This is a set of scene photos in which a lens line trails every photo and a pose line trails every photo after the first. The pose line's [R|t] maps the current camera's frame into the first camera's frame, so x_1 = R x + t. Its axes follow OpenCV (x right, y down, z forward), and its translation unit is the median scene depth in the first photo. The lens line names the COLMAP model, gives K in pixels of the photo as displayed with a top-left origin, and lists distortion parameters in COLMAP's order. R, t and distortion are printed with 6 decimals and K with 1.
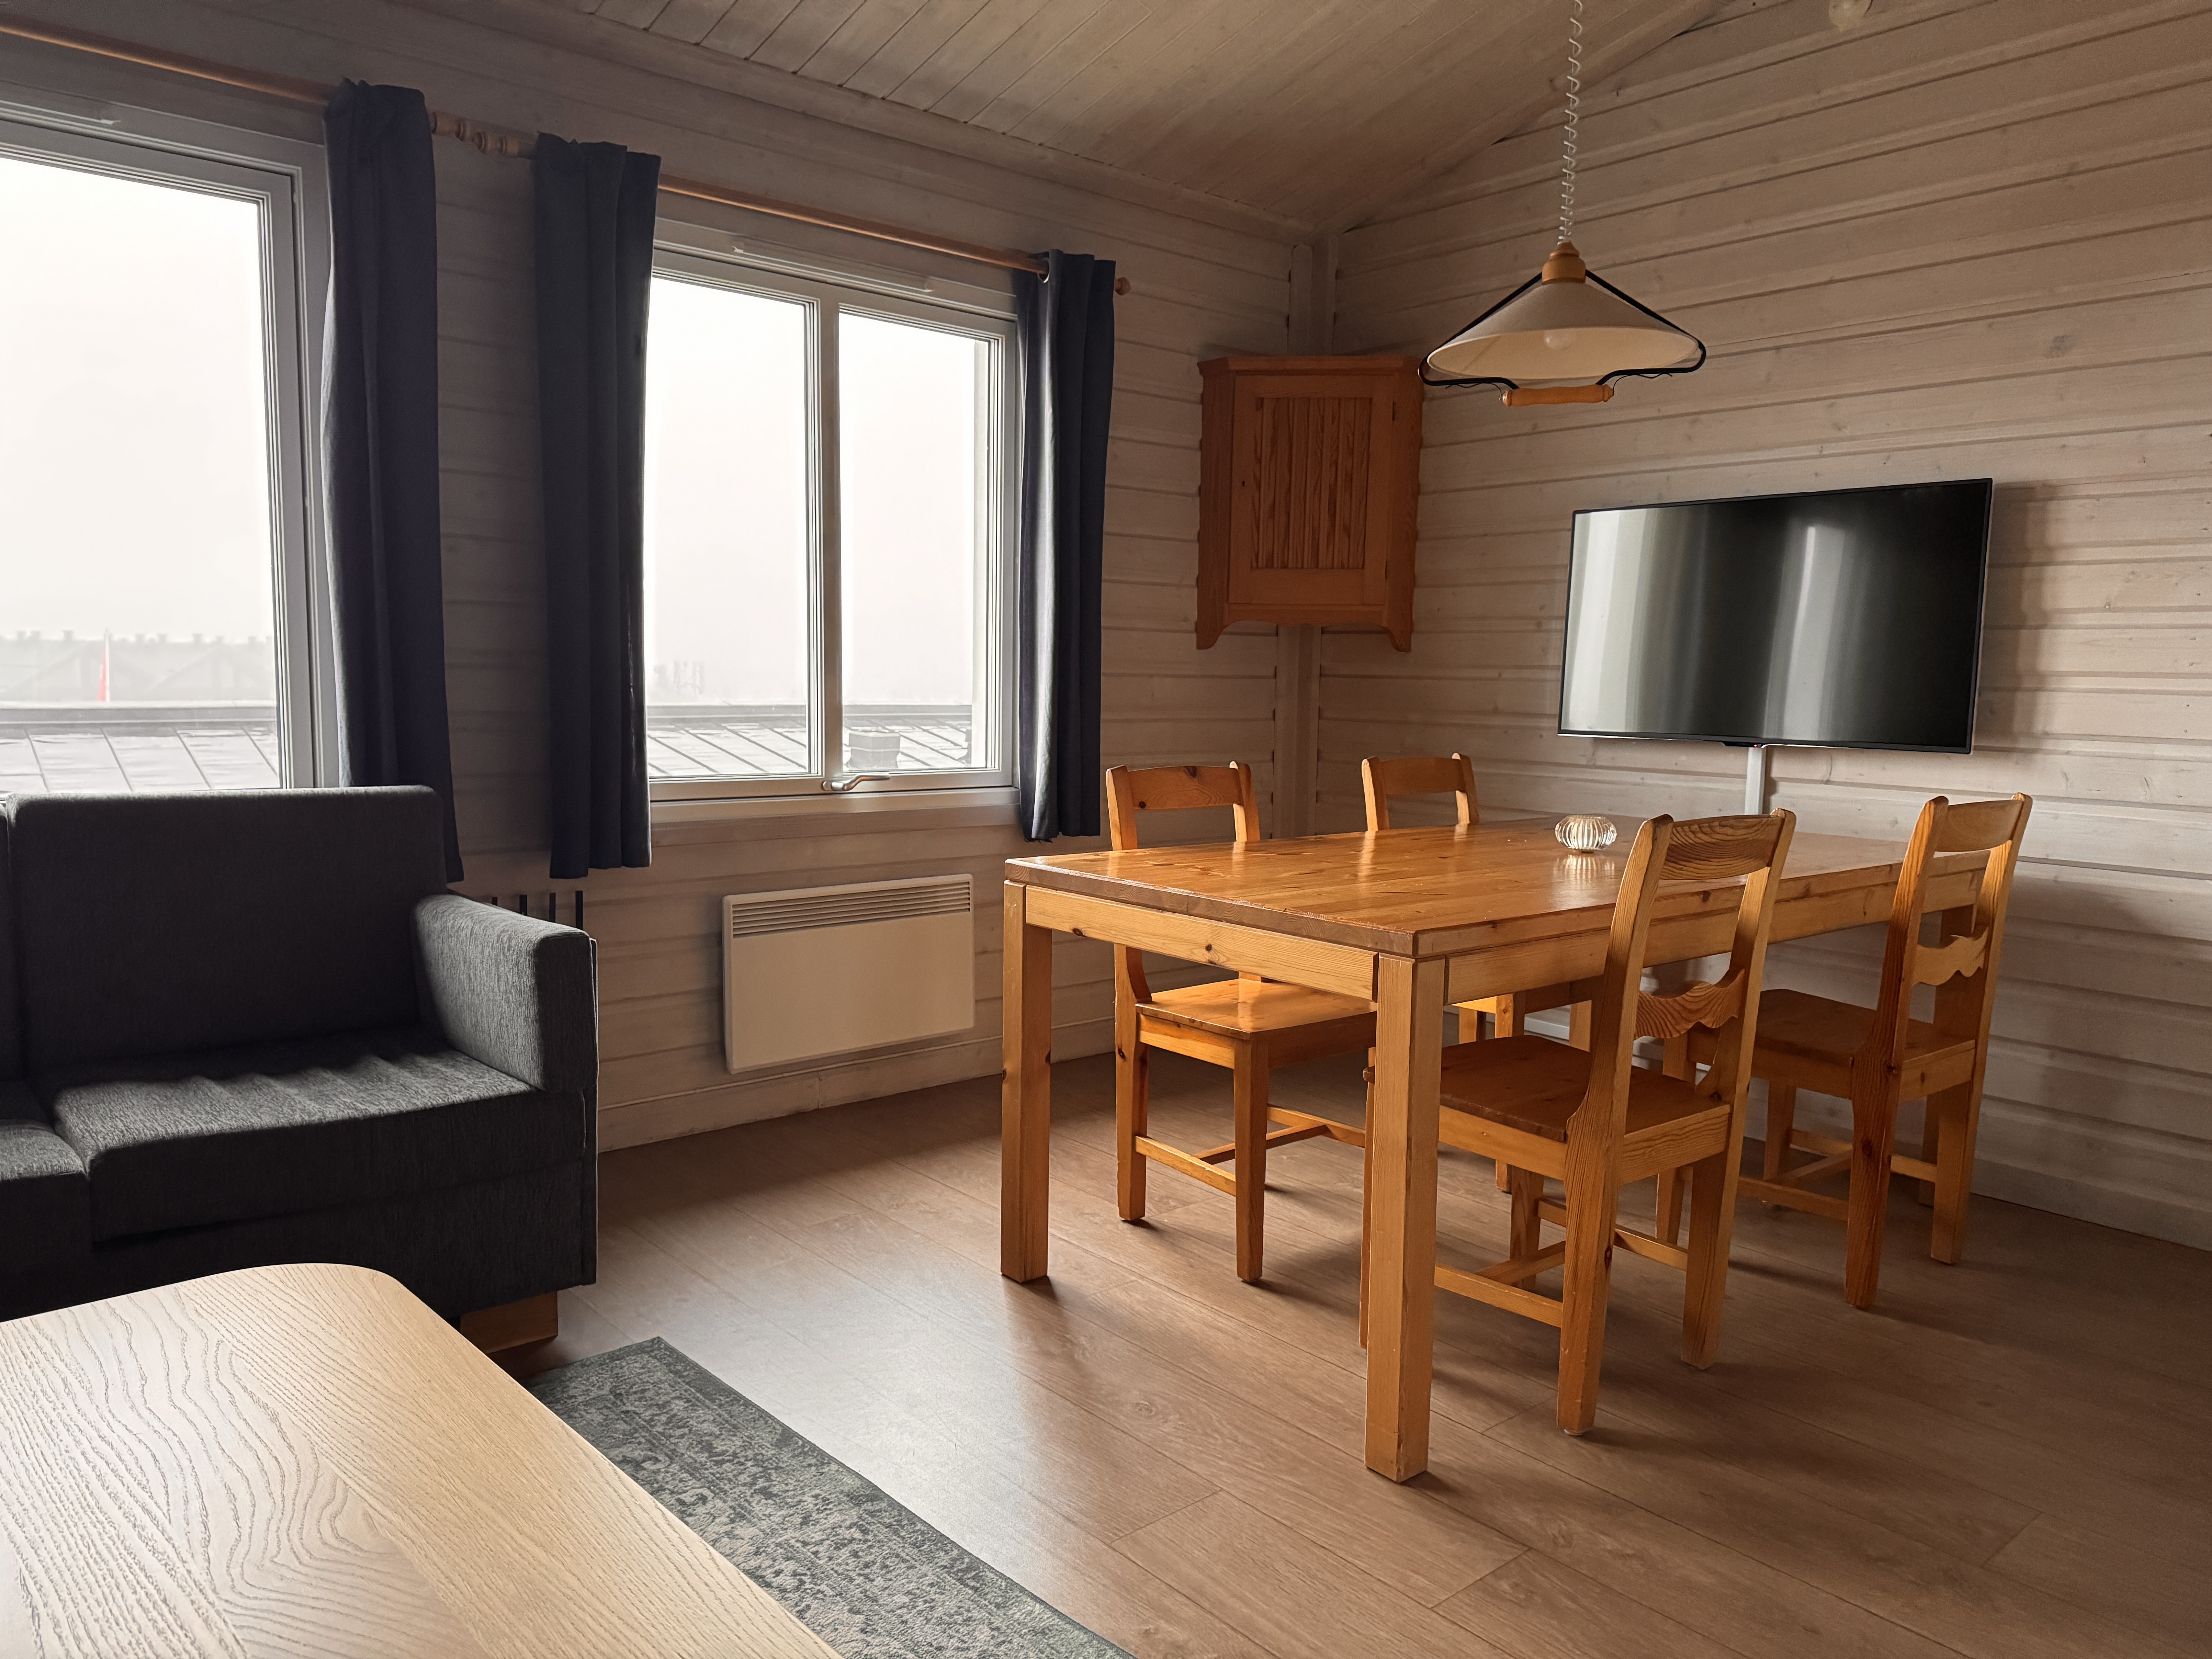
lens RADIAL K [[1541.6, 0, 1101.6], [0, 1541.6, 832.7], [0, 0, 1]] dist [0.175203, -0.293618]
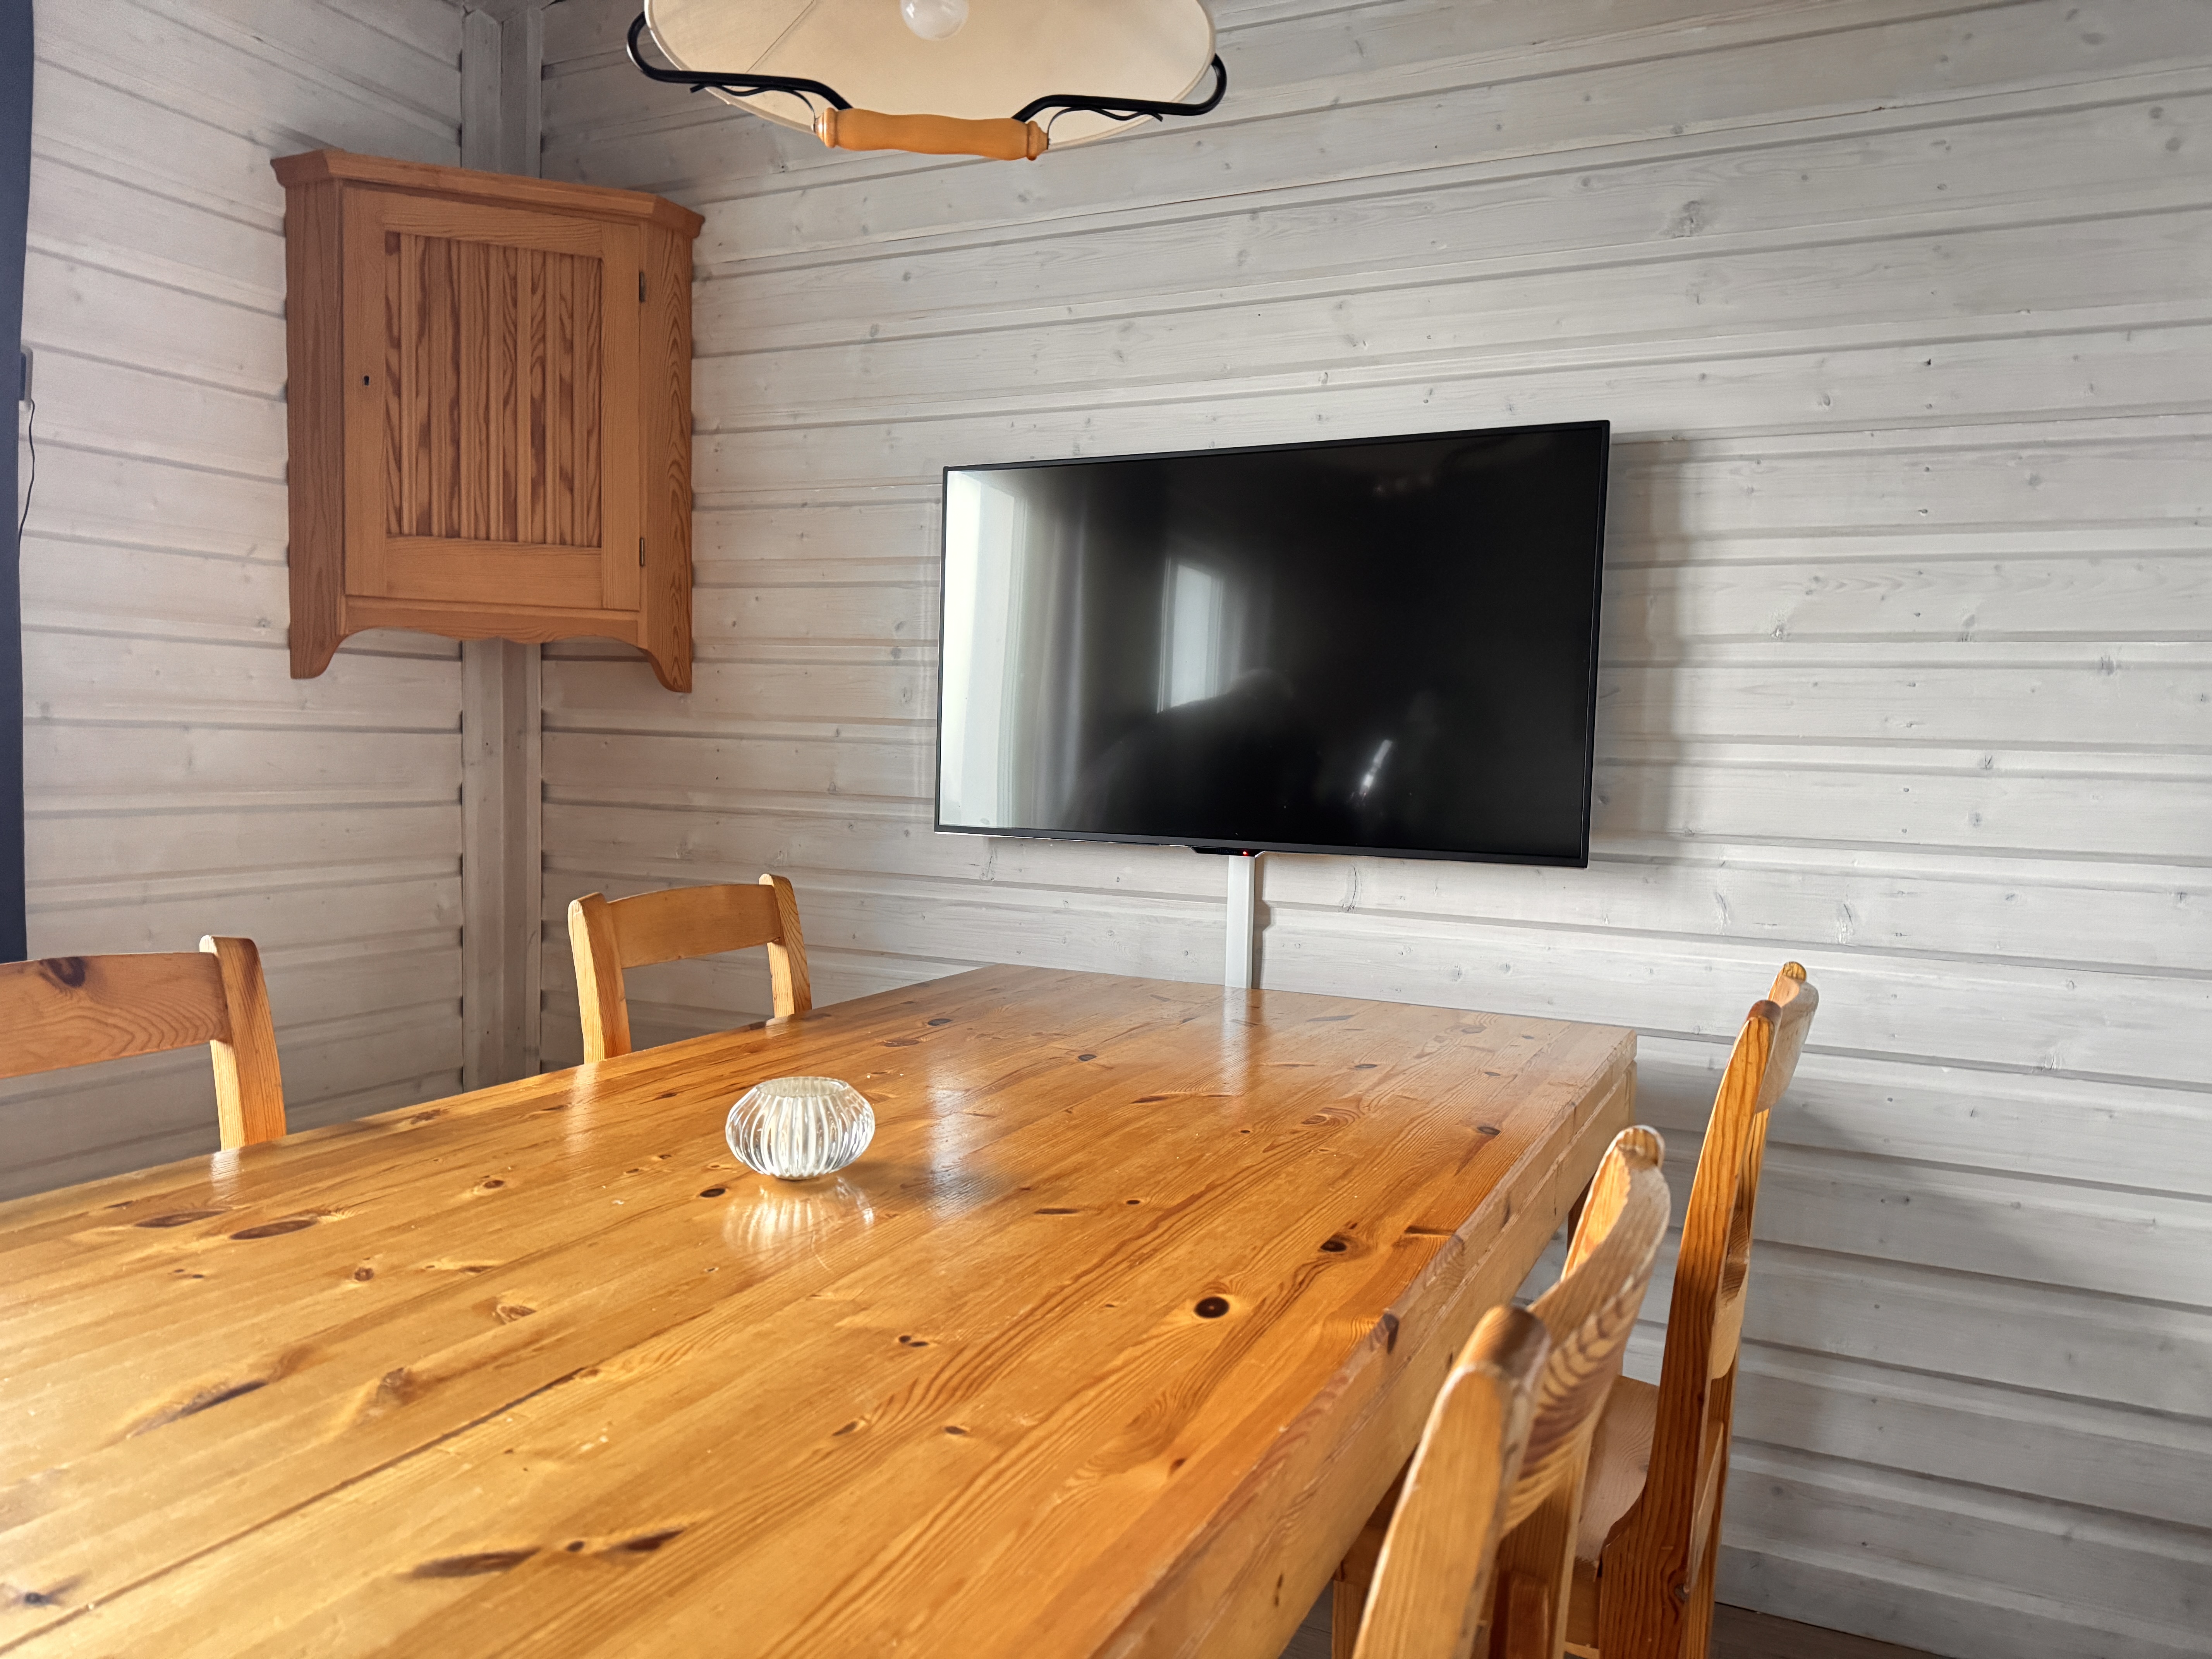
lens RADIAL K [[1560.9, 0, 1117.6], [0, 1560.9, 833.0], [0, 0, 1]] dist [0.046115, -0.044197]
pose [[0.909276, -0.020069, 0.415709, 0.106378], [0.035147, 0.998971, -0.028652, -0.042749], [-0.414707, 0.040664, 0.909046, 0.423750]]
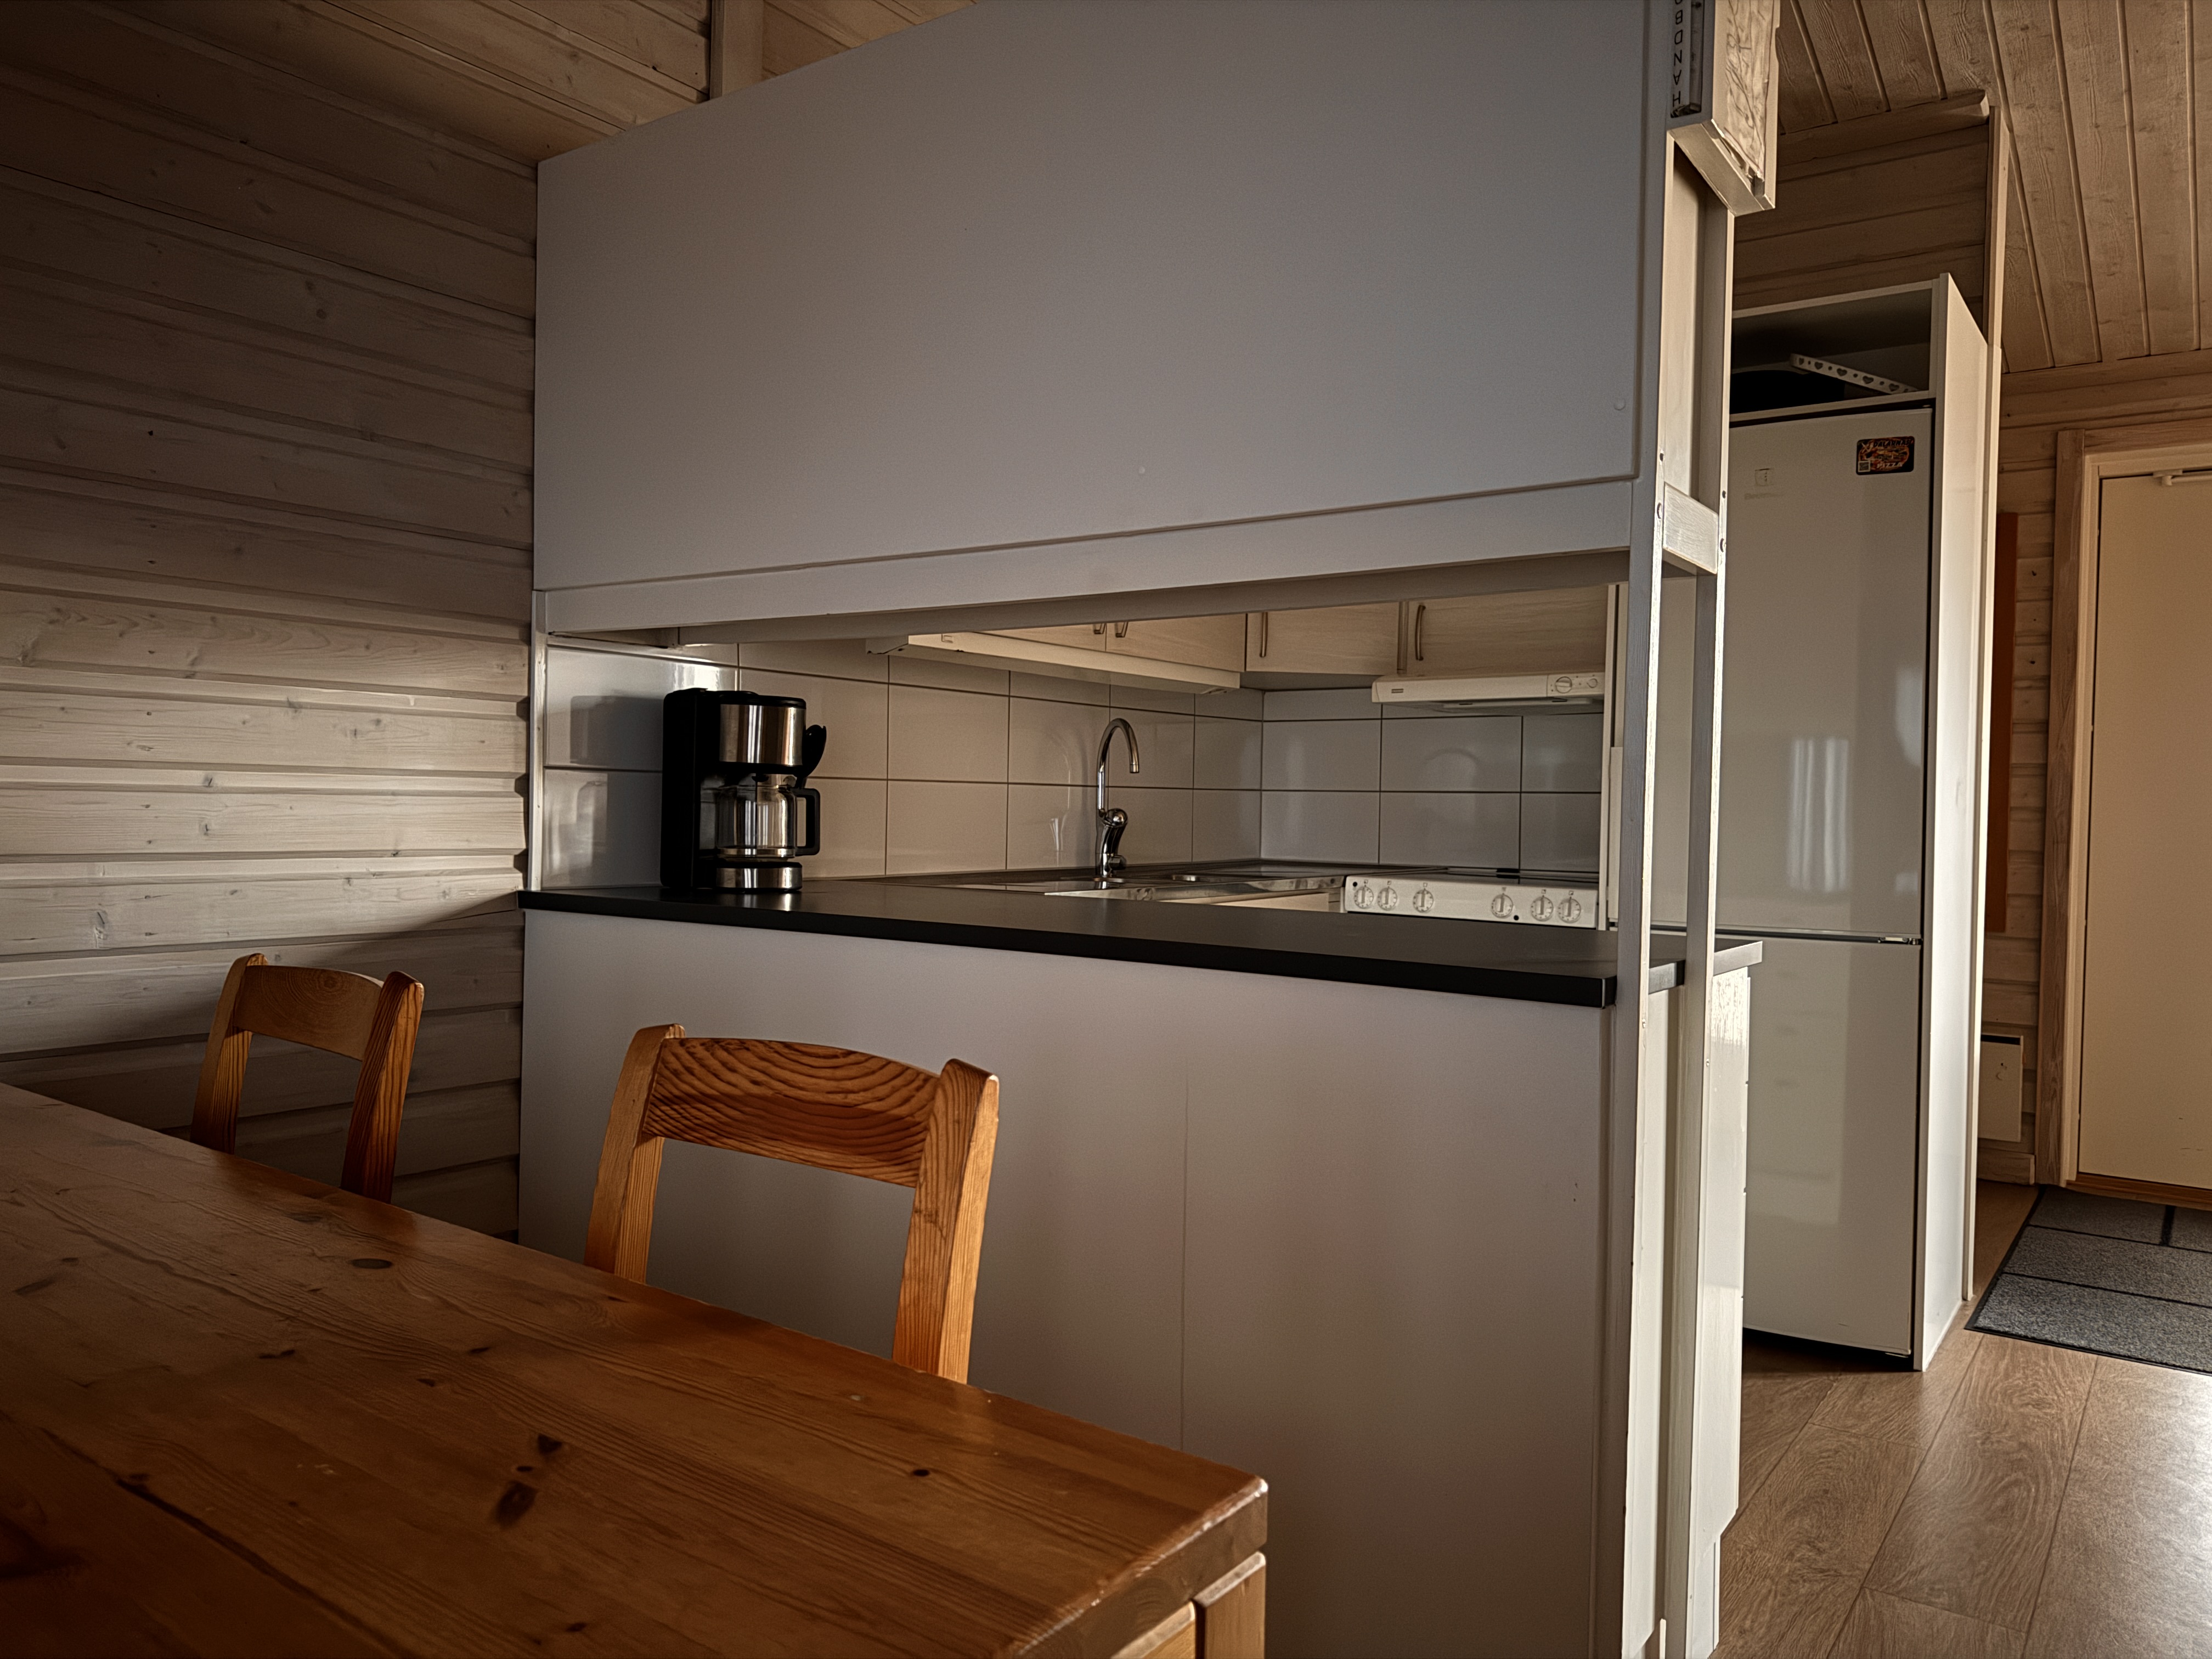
lens RADIAL K [[1560.9, 0, 1117.6], [0, 1560.9, 833.0], [0, 0, 1]] dist [0.046115, -0.044197]
pose [[-0.244099, -0.045927, 0.968662, -0.086270], [0.079849, 0.994534, 0.067275, -0.062001], [-0.966457, 0.093769, -0.239097, 0.569135]]
